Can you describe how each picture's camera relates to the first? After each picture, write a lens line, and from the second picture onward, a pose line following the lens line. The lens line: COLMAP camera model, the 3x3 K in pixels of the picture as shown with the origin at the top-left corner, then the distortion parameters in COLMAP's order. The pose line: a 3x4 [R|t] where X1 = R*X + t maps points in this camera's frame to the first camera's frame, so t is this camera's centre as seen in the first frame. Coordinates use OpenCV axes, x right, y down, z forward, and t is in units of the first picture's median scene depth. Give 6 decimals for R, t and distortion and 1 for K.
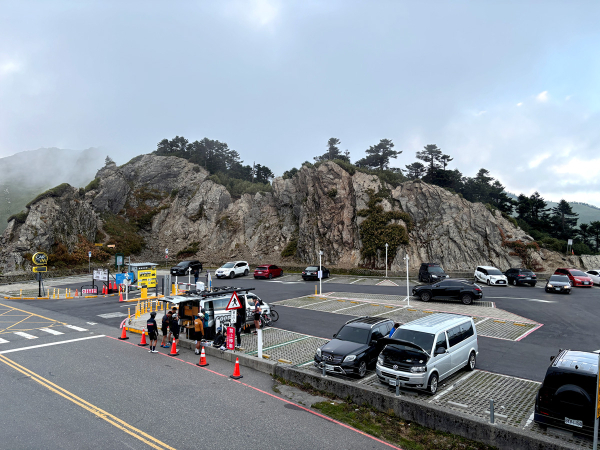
lens RADIAL K [[469.7, 0, 301.1], [0, 469.7, 222.8], [0, 0, 1]] dist [0.000138, 0.026836]
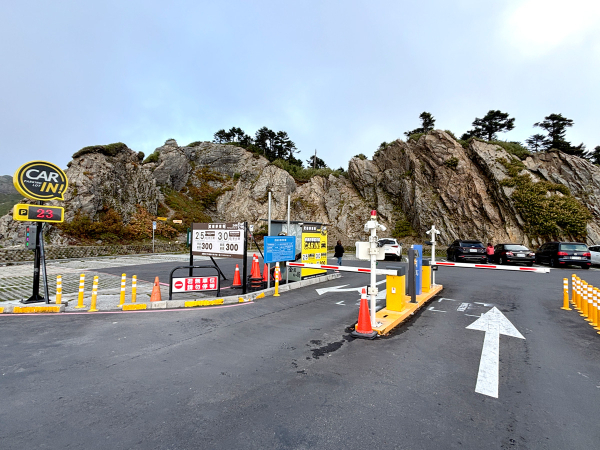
lens RADIAL K [[307.1, 0, 299.5], [0, 307.1, 226.3], [0, 0, 1]] dist [-0.004745, -0.002912]
pose [[0.997381, 0.020780, 0.069273, -0.204766], [-0.019182, 0.999536, -0.023652, 0.057588], [-0.069732, 0.022261, 0.997317, 0.408514]]
